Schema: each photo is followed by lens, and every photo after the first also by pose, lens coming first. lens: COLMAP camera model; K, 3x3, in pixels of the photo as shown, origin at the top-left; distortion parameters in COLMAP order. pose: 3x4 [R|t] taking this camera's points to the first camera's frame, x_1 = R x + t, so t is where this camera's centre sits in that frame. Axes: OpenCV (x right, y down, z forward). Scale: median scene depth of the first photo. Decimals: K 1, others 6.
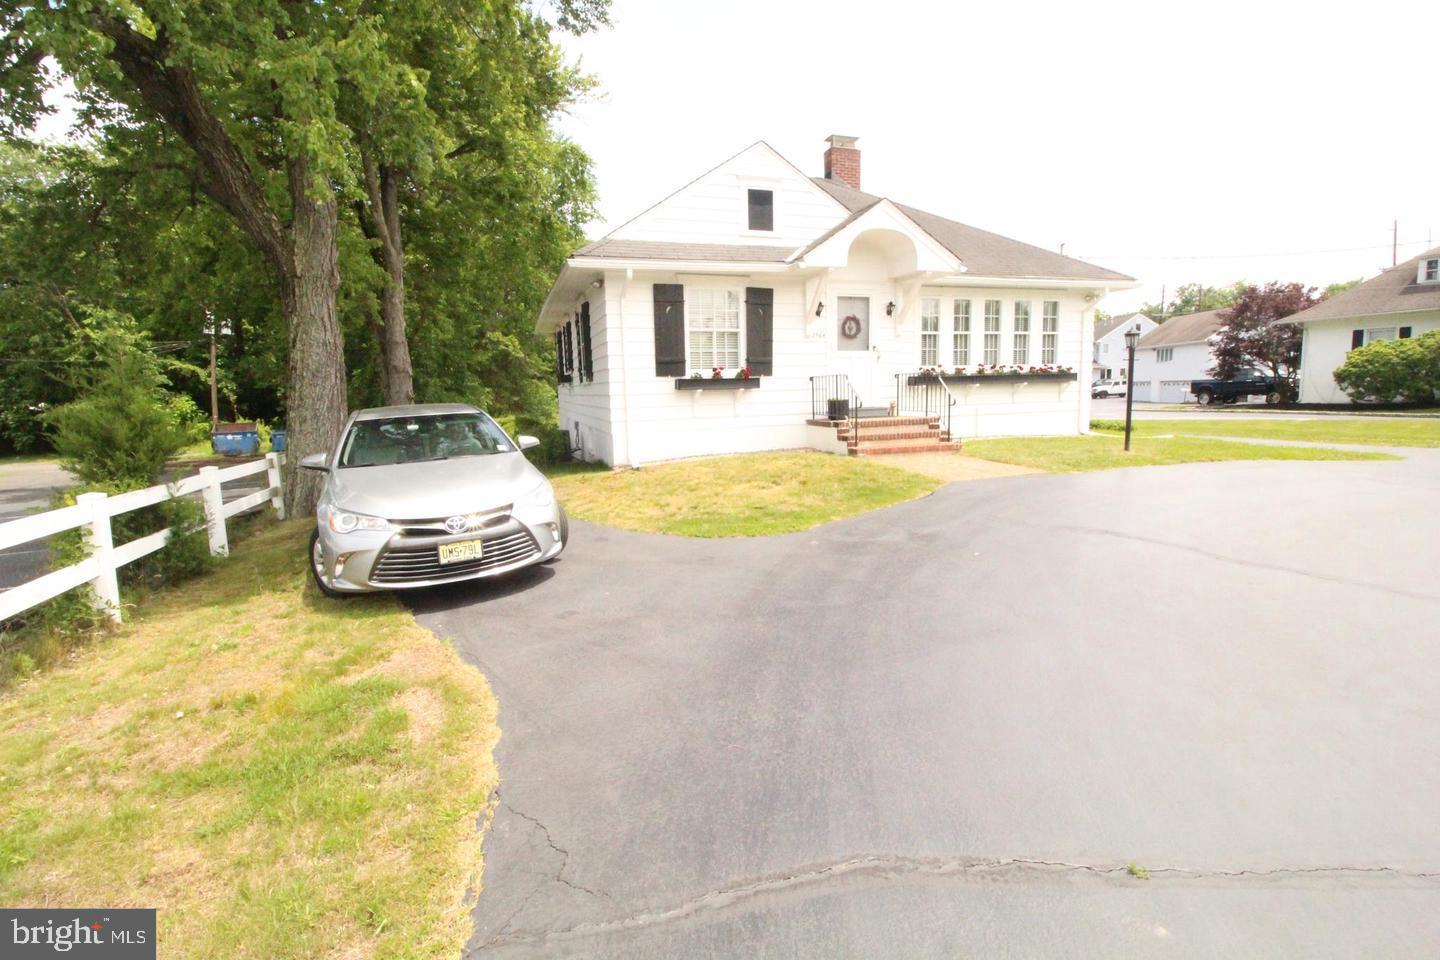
lens RADIAL K [[665.5, 0, 717.1], [0, 665.5, 472.6], [0, 0, 1]] dist [0.002046, -0.014141]
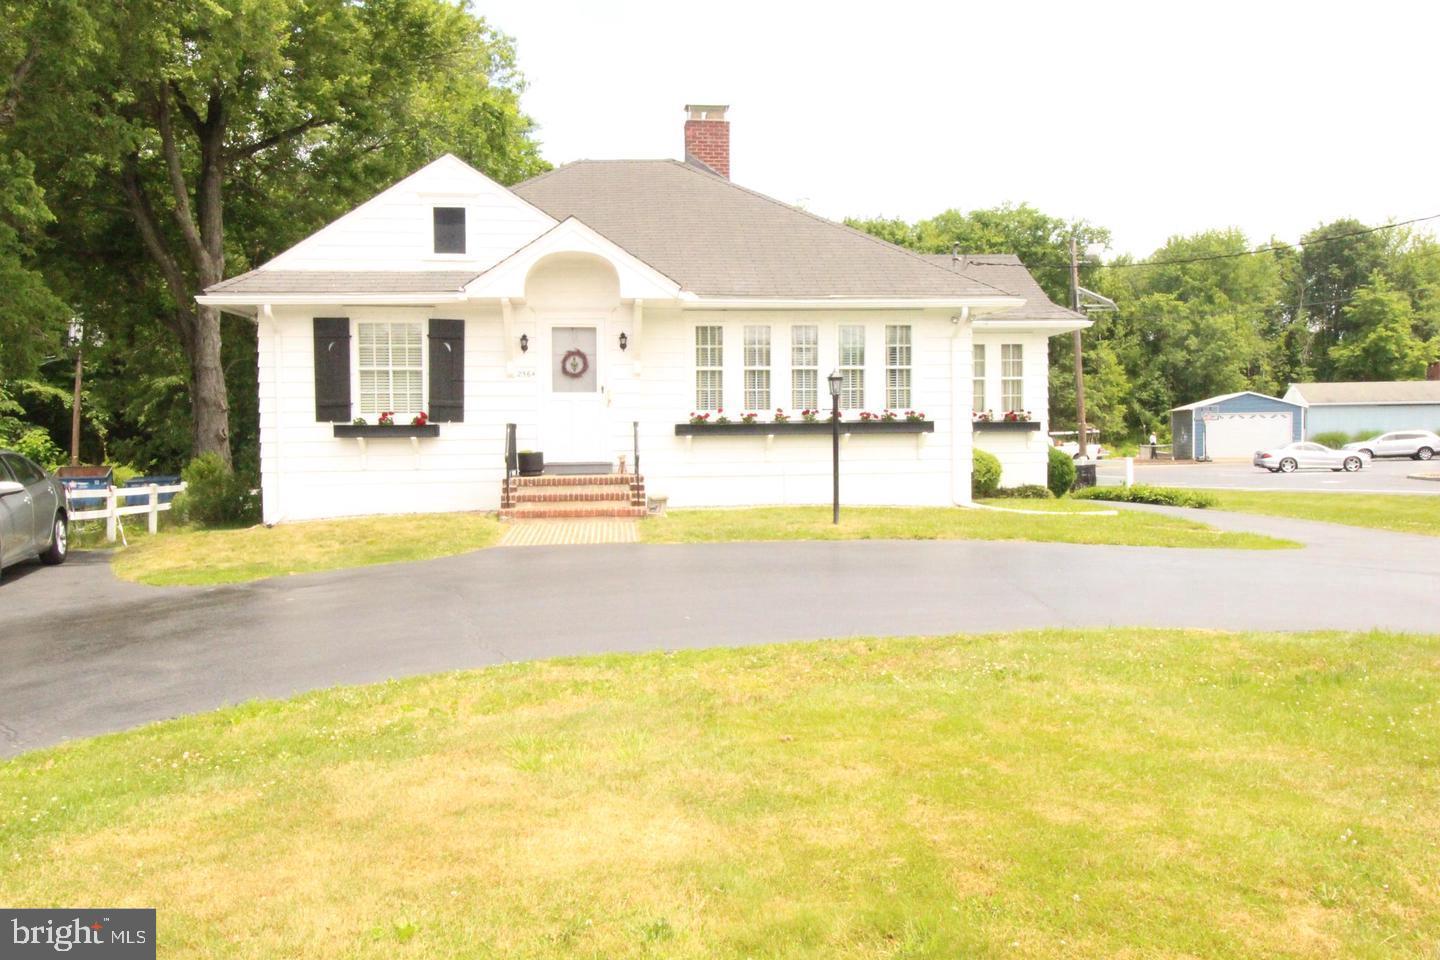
lens RADIAL K [[1130.1, 0, 712.0], [0, 1130.1, 468.5], [0, 0, 1]] dist [0.015479, -0.004348]
pose [[0.978441, 0.021460, -0.205410, 0.689073], [-0.038998, 0.995892, -0.081717, 0.016343], [0.202813, 0.087966, 0.975258, -0.319569]]
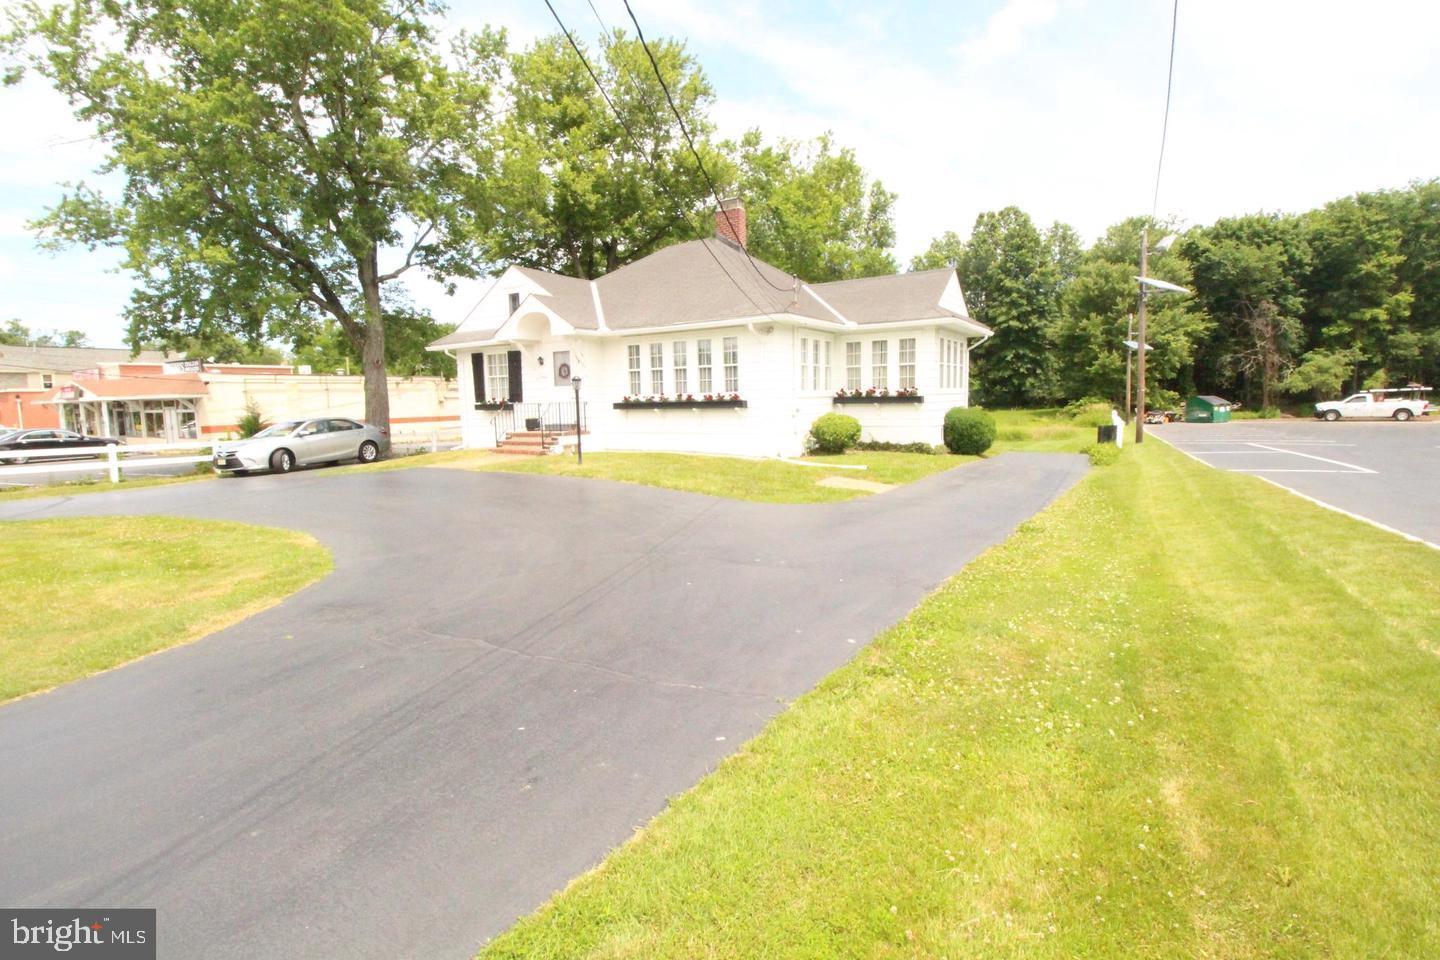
lens RADIAL K [[665.5, 0, 727.0], [0, 665.5, 480.0], [0, 0, 1]] dist [0.002046, -0.014141]
pose [[0.641081, 0.107409, -0.759920, 1.711467], [-0.087343, 0.993936, 0.066802, -0.110670], [0.762487, 0.023548, 0.646575, 0.324099]]
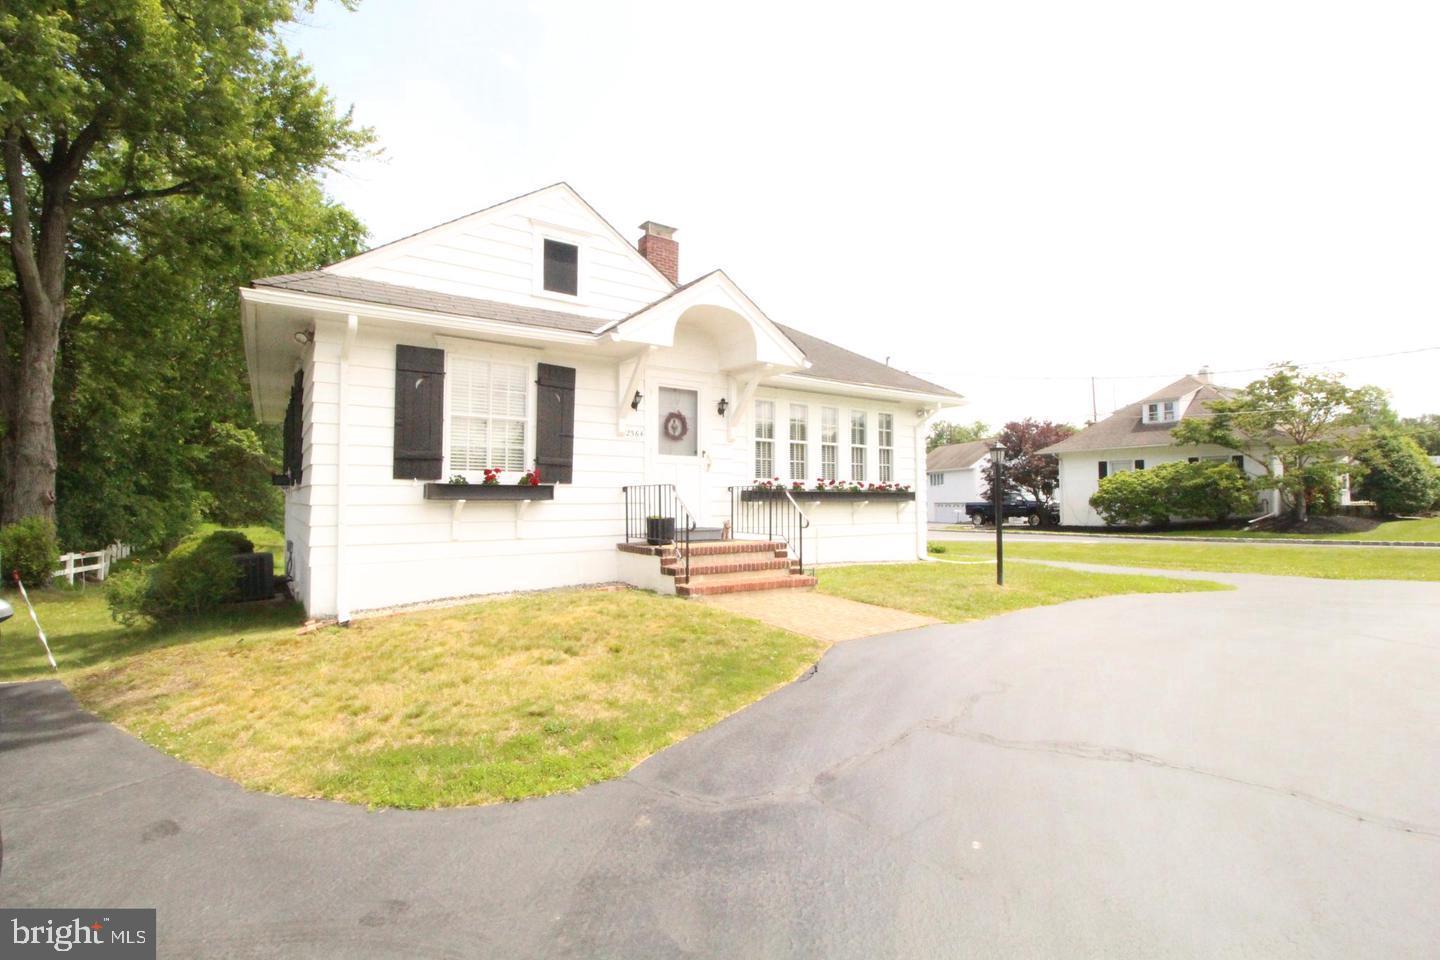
lens RADIAL K [[665.5, 0, 716.4], [0, 665.5, 476.9], [0, 0, 1]] dist [0.002046, -0.014141]
pose [[0.958226, 0.034796, 0.283887, 0.027710], [0.011827, 0.986902, -0.160884, -0.033539], [-0.285766, 0.157521, 0.945264, 0.264191]]
